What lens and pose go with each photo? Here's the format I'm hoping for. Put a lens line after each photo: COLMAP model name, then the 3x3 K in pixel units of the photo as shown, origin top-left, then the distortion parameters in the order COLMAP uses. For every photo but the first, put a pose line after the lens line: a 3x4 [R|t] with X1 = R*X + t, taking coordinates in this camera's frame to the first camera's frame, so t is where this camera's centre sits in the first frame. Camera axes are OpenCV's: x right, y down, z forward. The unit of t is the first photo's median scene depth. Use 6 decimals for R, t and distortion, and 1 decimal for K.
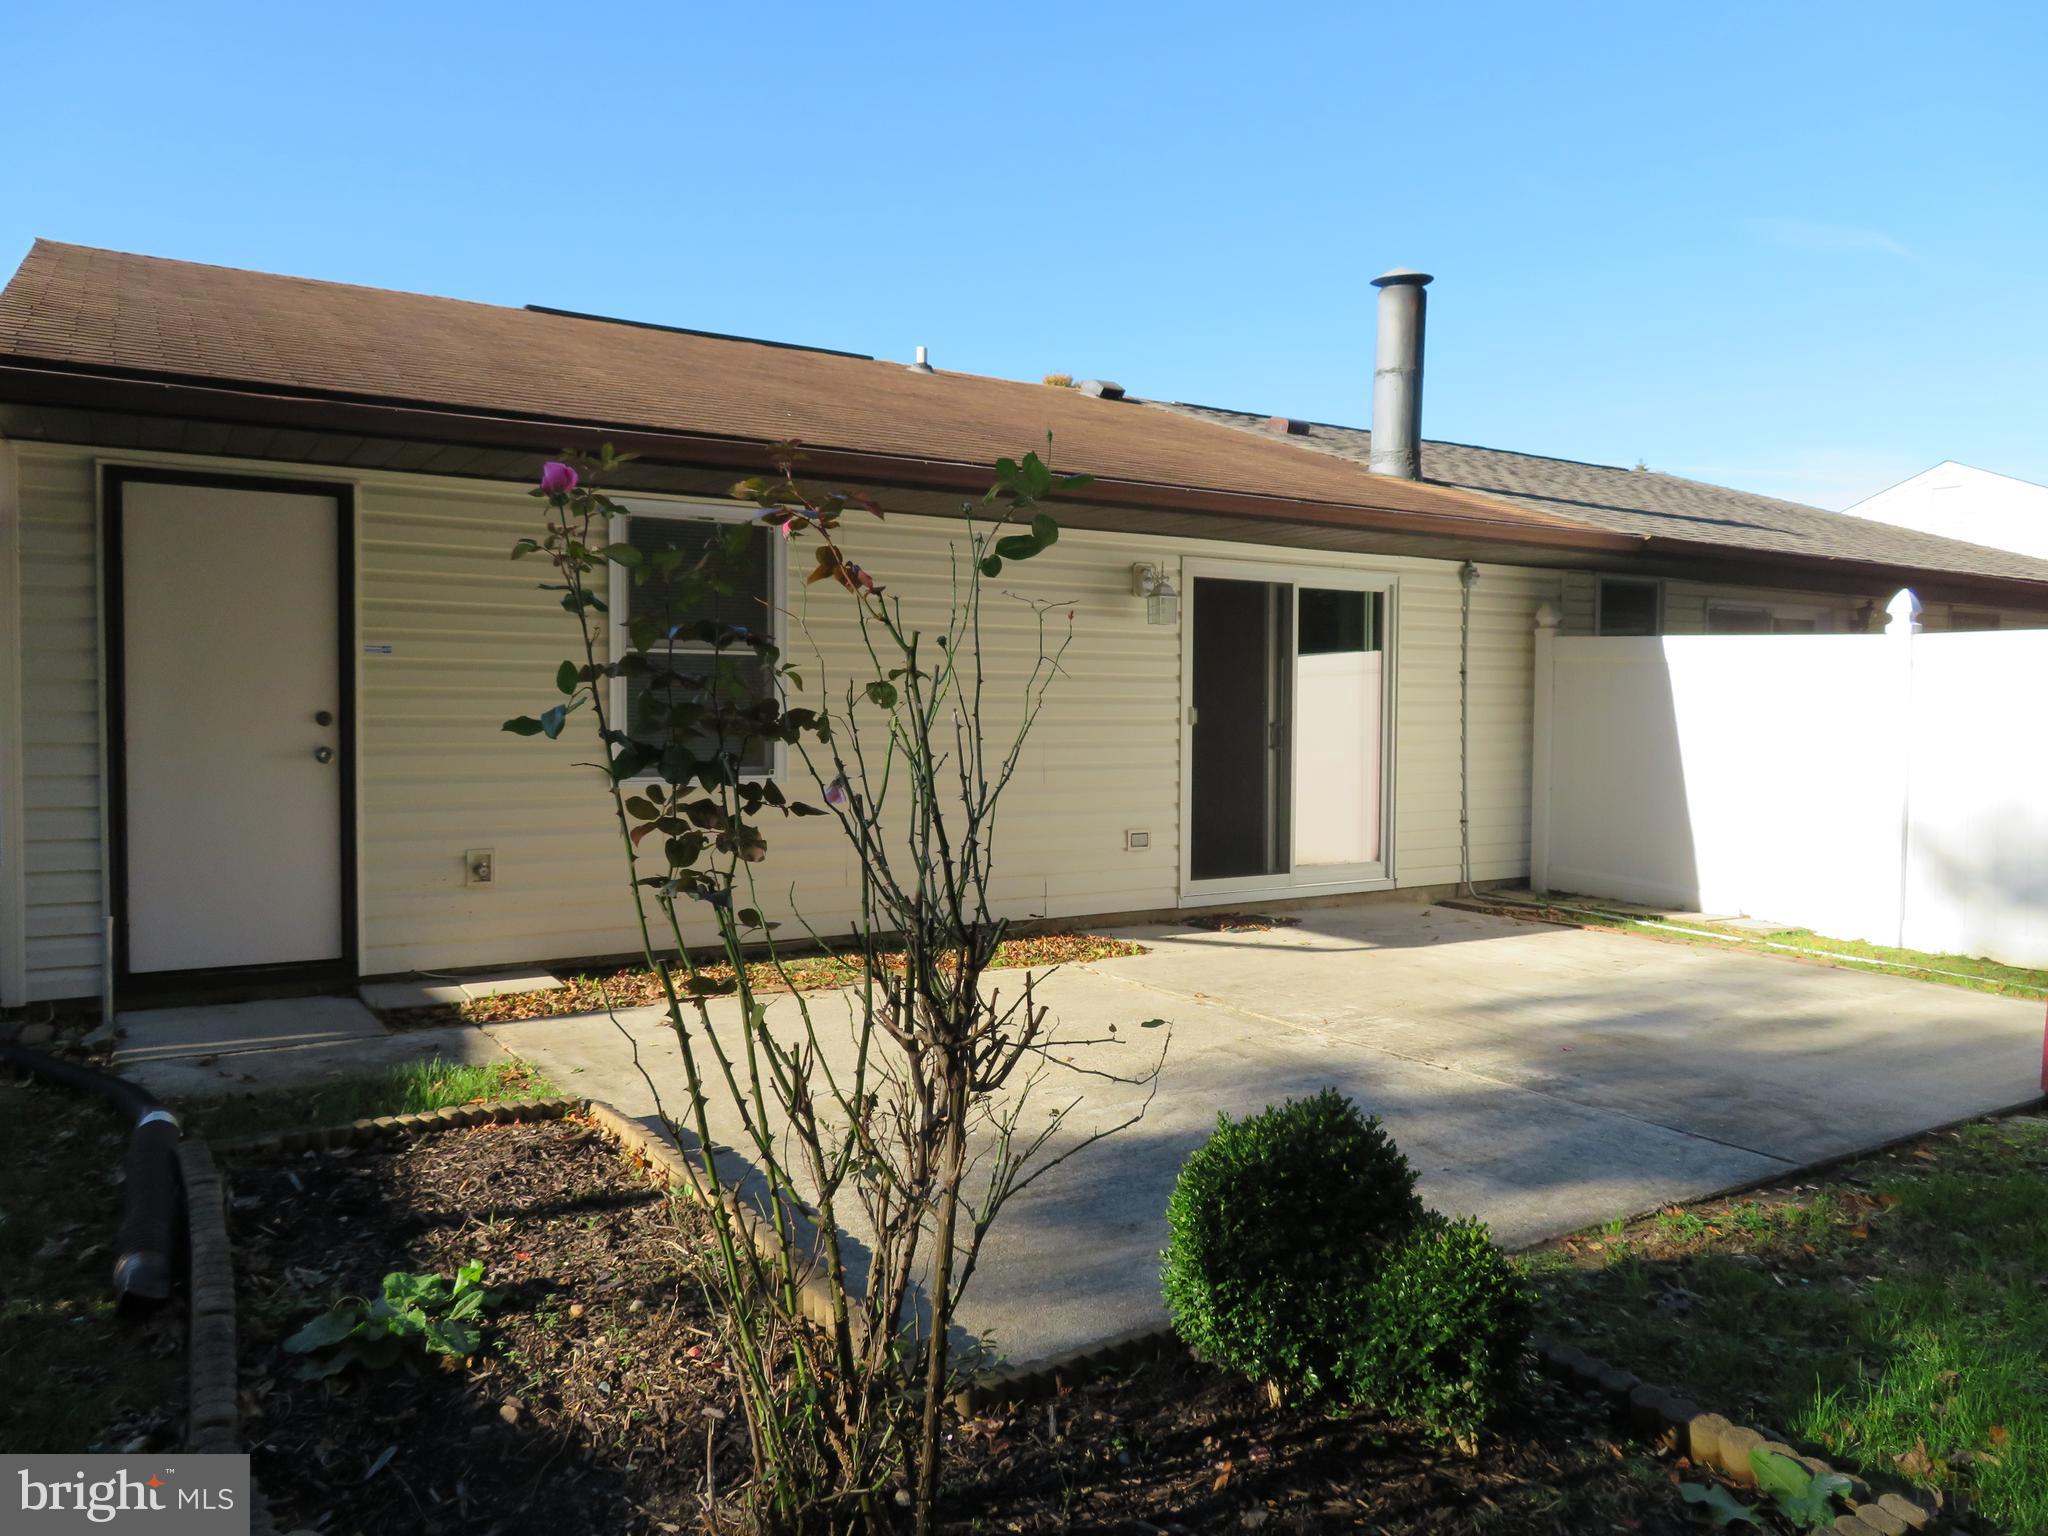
lens RADIAL K [[1448.4, 0, 1023.0], [0, 1448.4, 769.6], [0, 0, 1]] dist [-0.012416, 0.002054]
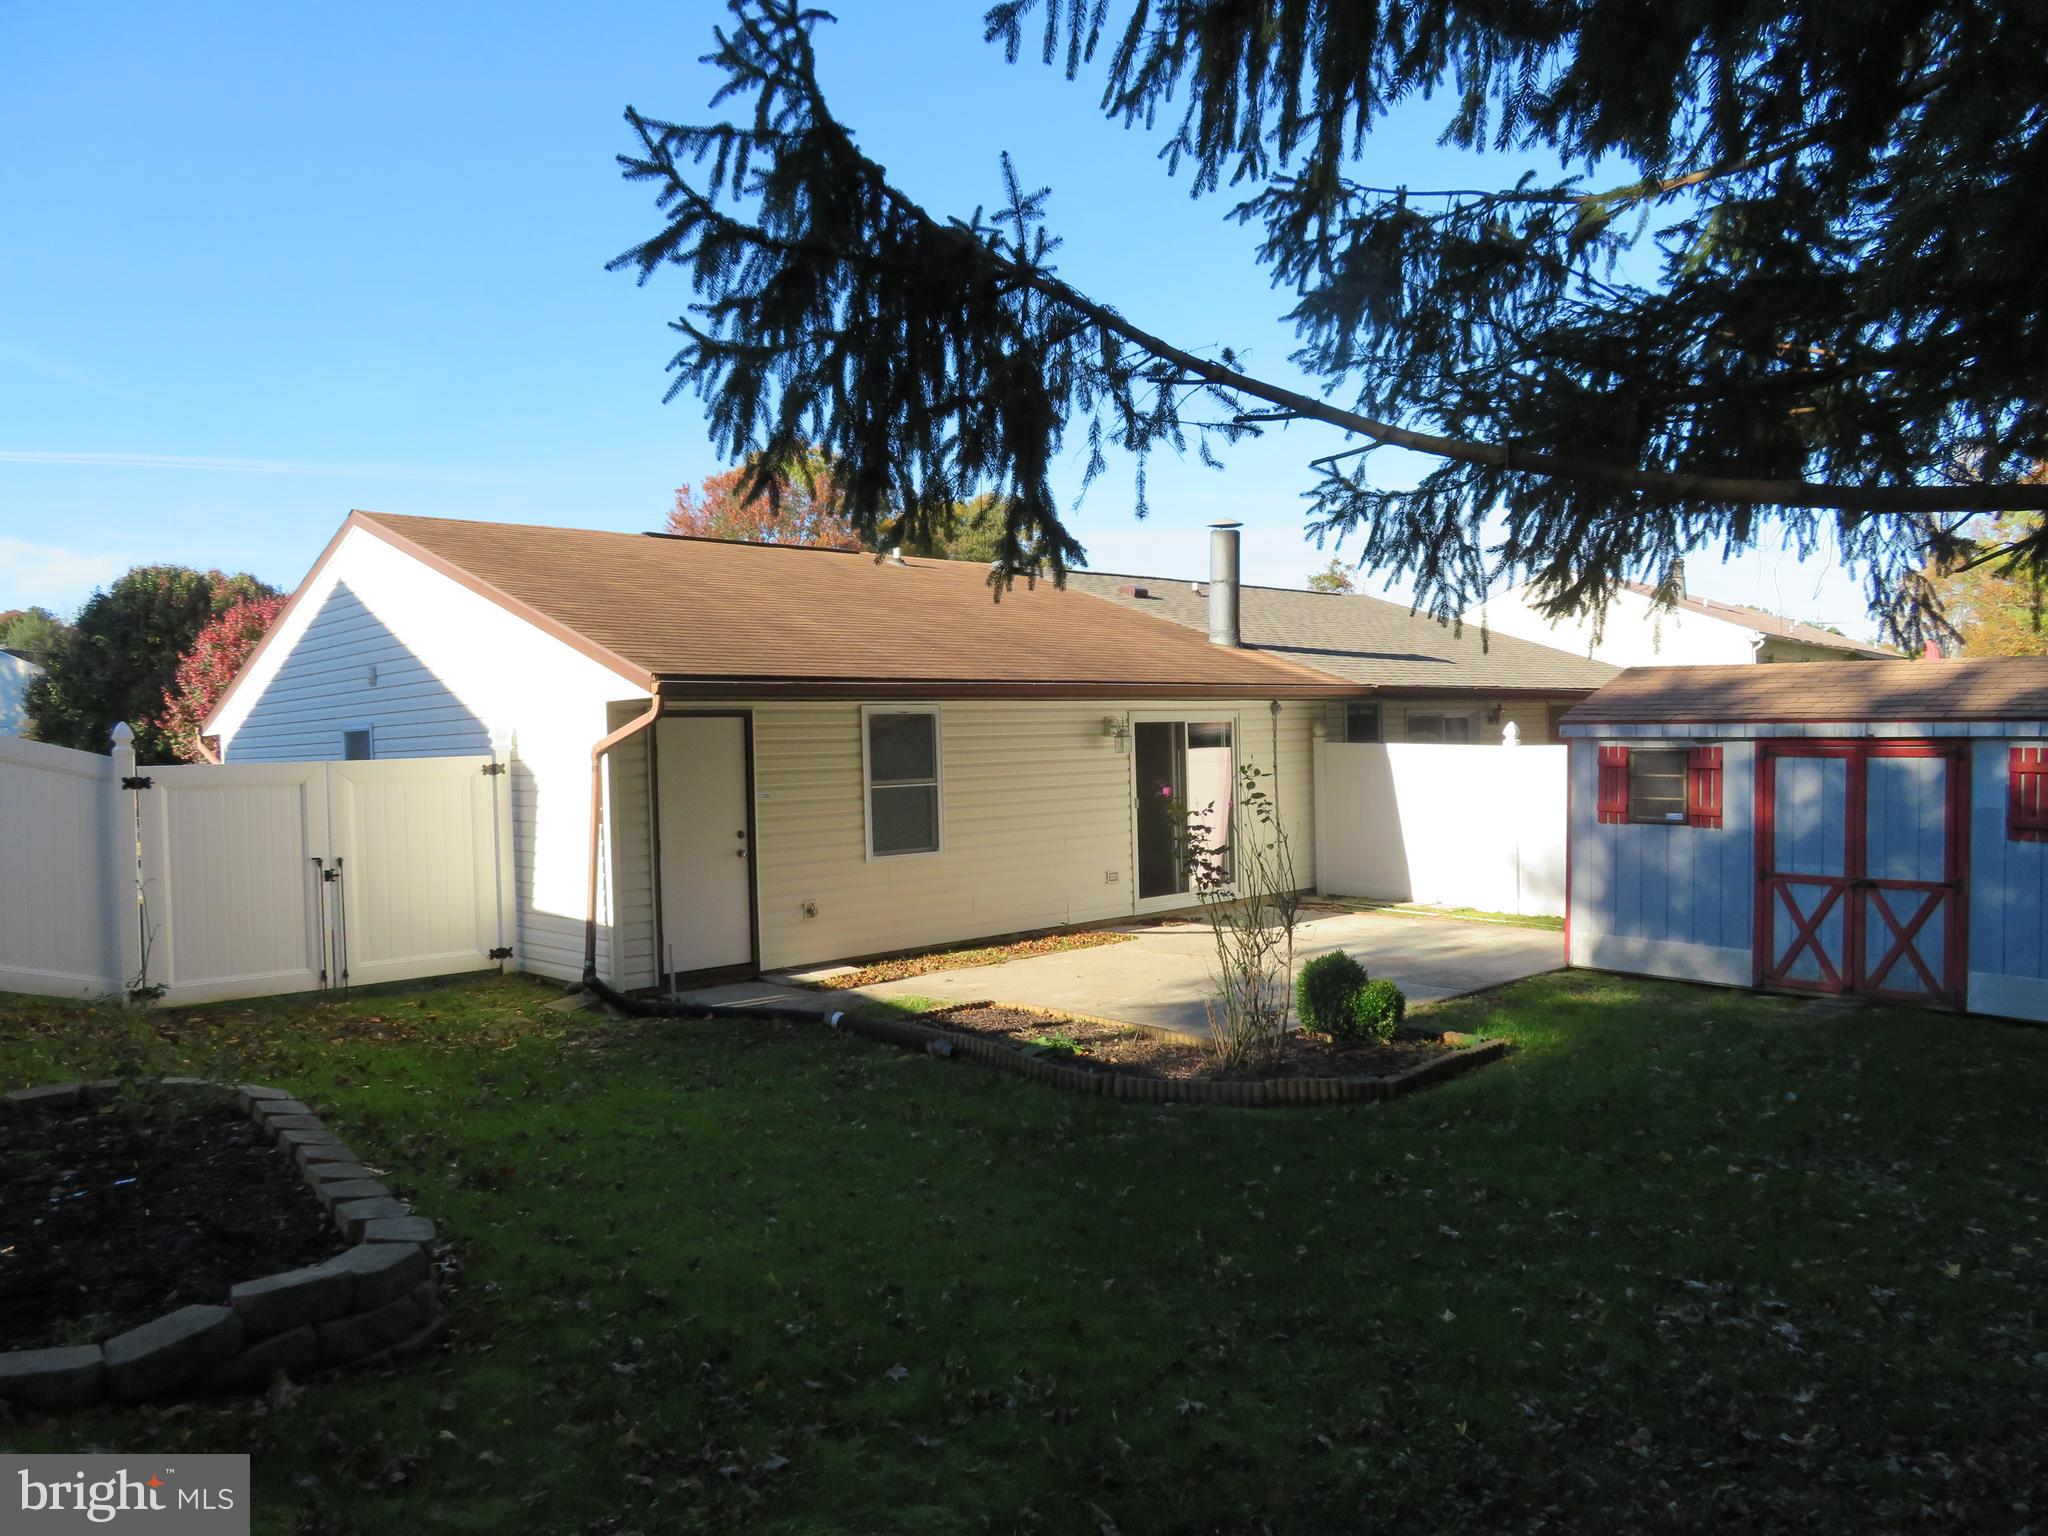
lens RADIAL K [[1448.4, 0, 1022.5], [0, 1448.4, 773.6], [0, 0, 1]] dist [-0.012416, 0.002054]
pose [[0.979832, -0.036852, 0.196395, -0.633066], [0.041037, 0.999008, -0.017284, -0.086067], [-0.195563, 0.024994, 0.980373, -1.185782]]
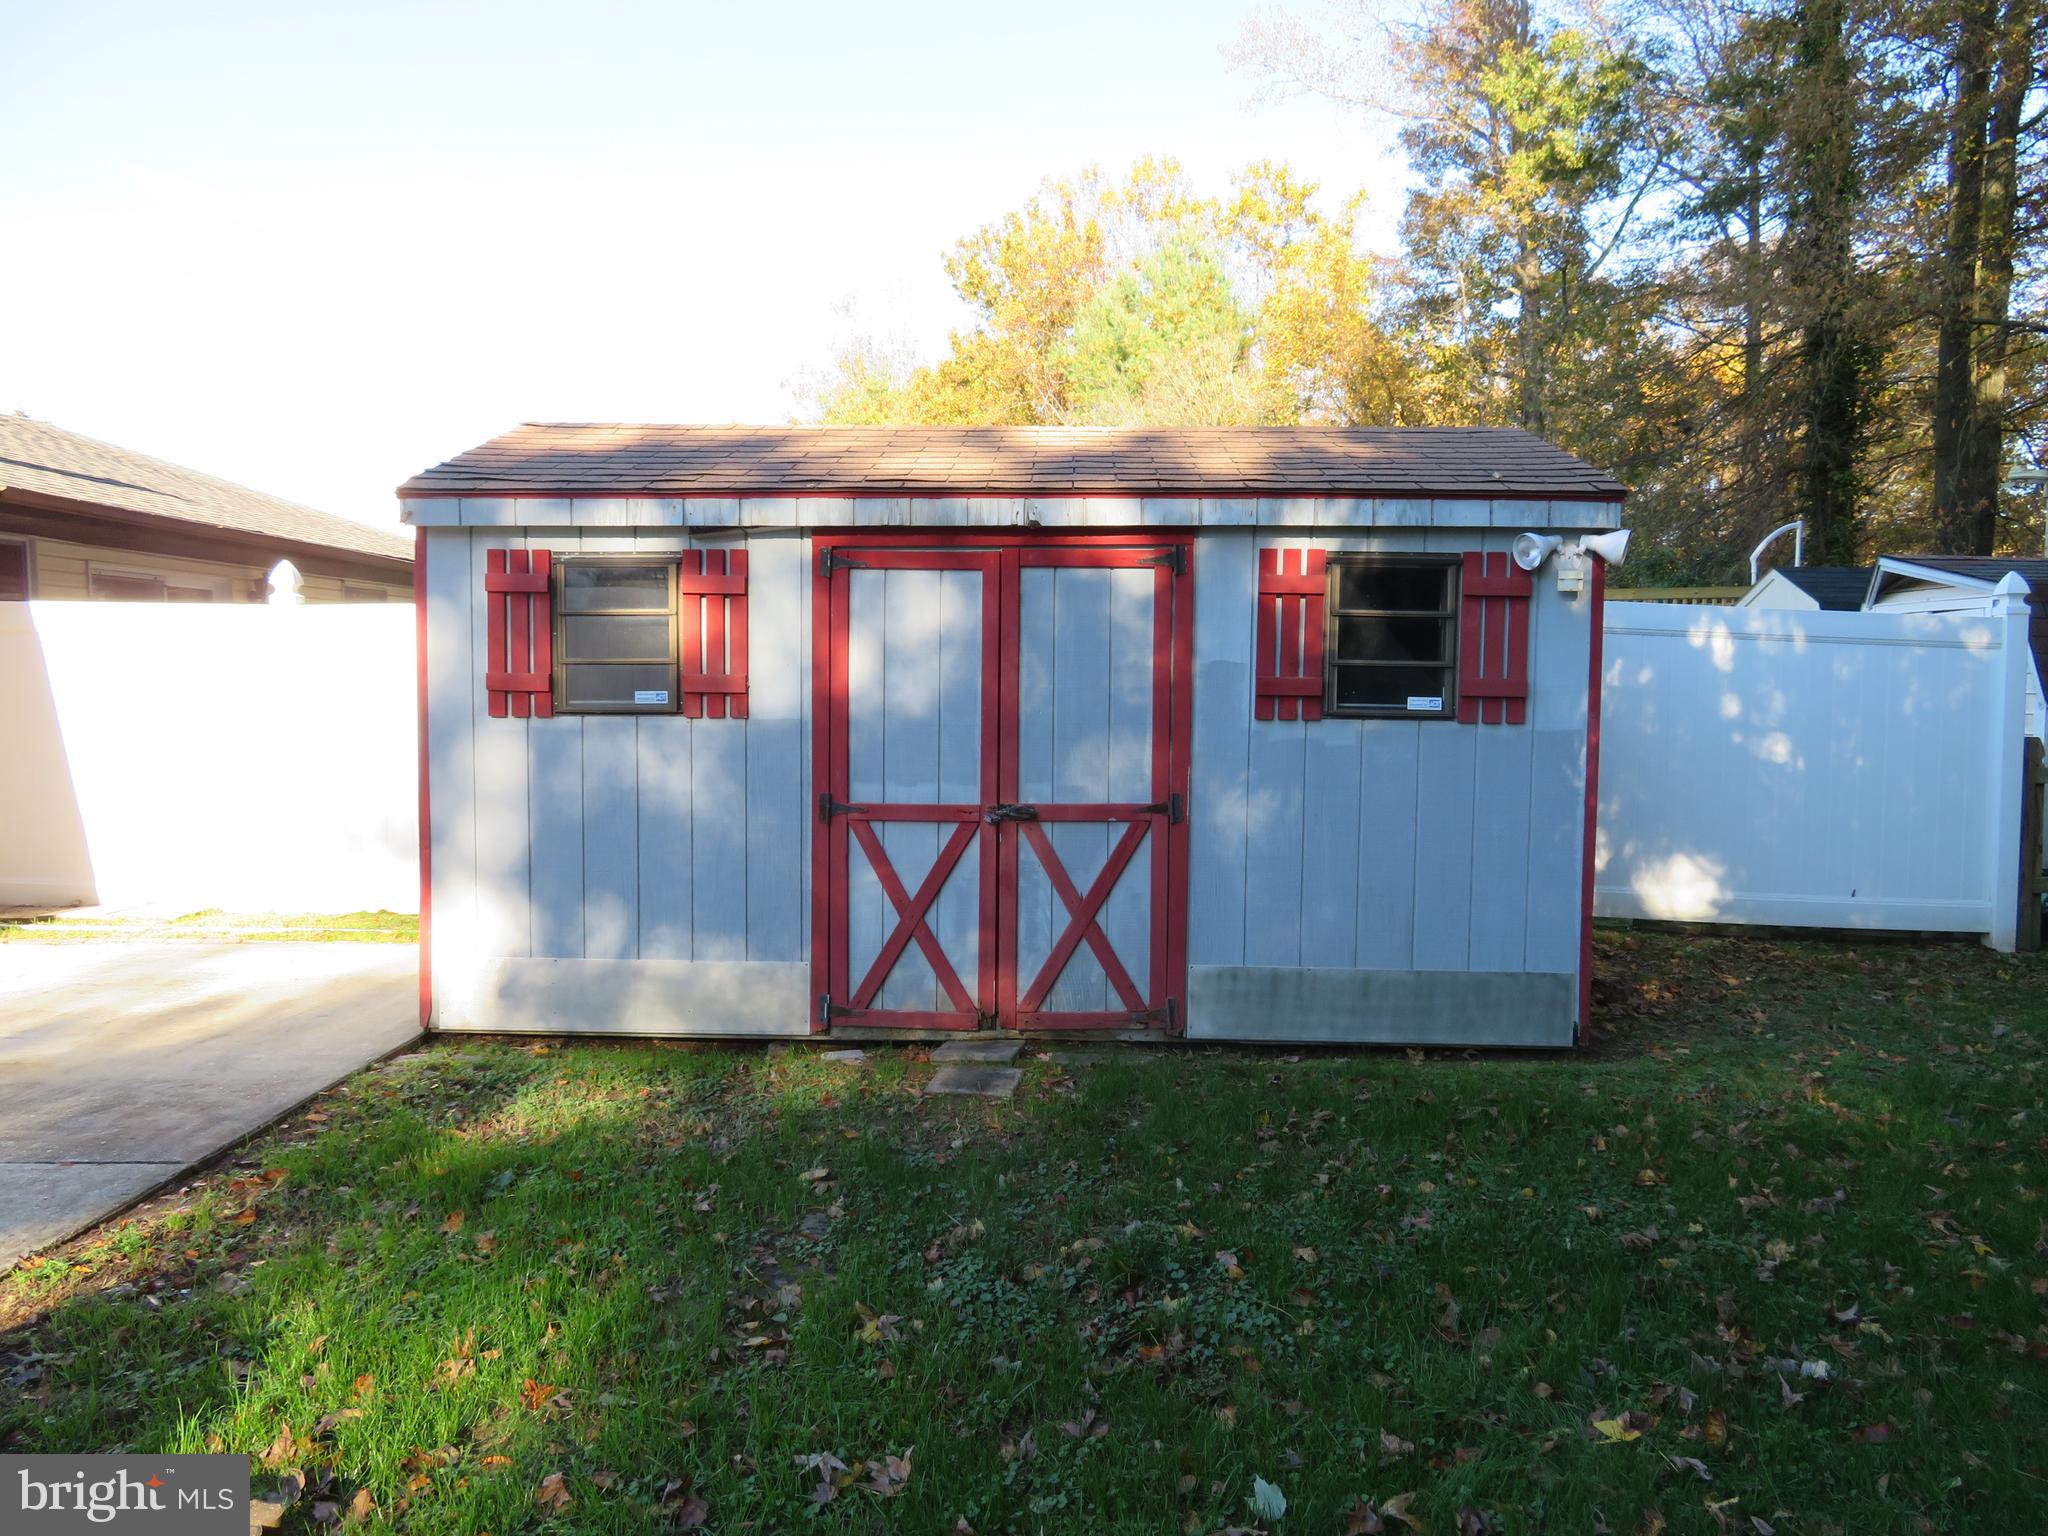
lens RADIAL K [[1448.4, 0, 1016.0], [0, 1448.4, 770.9], [0, 0, 1]] dist [-0.012416, 0.002054]
pose [[0.548970, -0.069854, 0.832918, 0.060661], [0.053421, 0.997397, 0.048439, 0.001352], [-0.834133, 0.017904, 0.551273, 0.021667]]
